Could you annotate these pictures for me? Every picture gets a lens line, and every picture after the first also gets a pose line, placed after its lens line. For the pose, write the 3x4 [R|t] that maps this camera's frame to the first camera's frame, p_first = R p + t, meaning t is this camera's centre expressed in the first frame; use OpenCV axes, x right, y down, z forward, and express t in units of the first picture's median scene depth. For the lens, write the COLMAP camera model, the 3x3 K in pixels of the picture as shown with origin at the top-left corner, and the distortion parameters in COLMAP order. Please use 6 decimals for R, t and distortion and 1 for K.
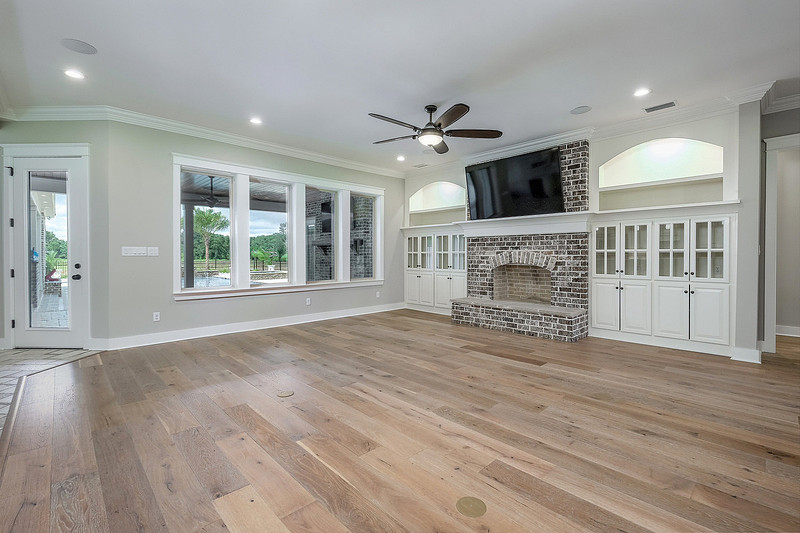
lens RADIAL K [[355.2, 0, 406.1], [0, 355.2, 258.4], [0, 0, 1]] dist [0.016405, -0.000413]
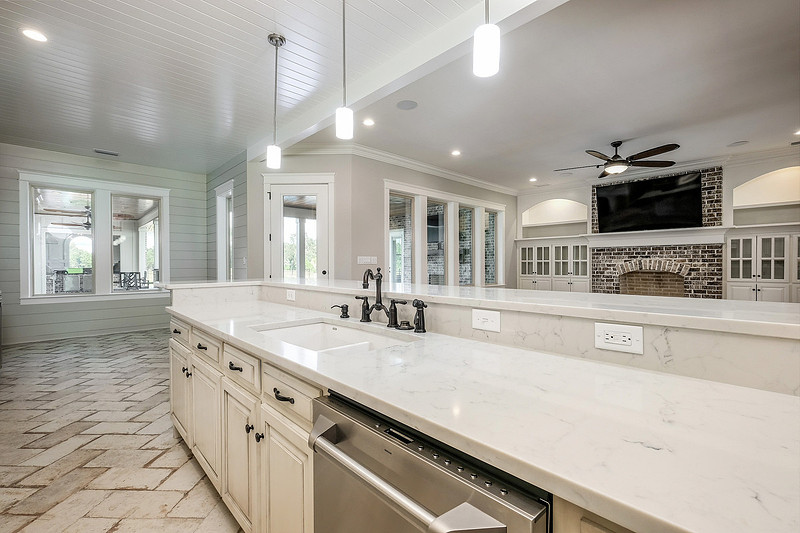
lens RADIAL K [[355.2, 0, 394.9], [0, 355.2, 269.6], [0, 0, 1]] dist [0.016405, -0.000413]
pose [[0.999958, -0.002315, 0.008818, -0.520476], [0.002264, 0.999981, 0.005740, 0.004312], [-0.008831, -0.005720, 0.999945, -0.170711]]
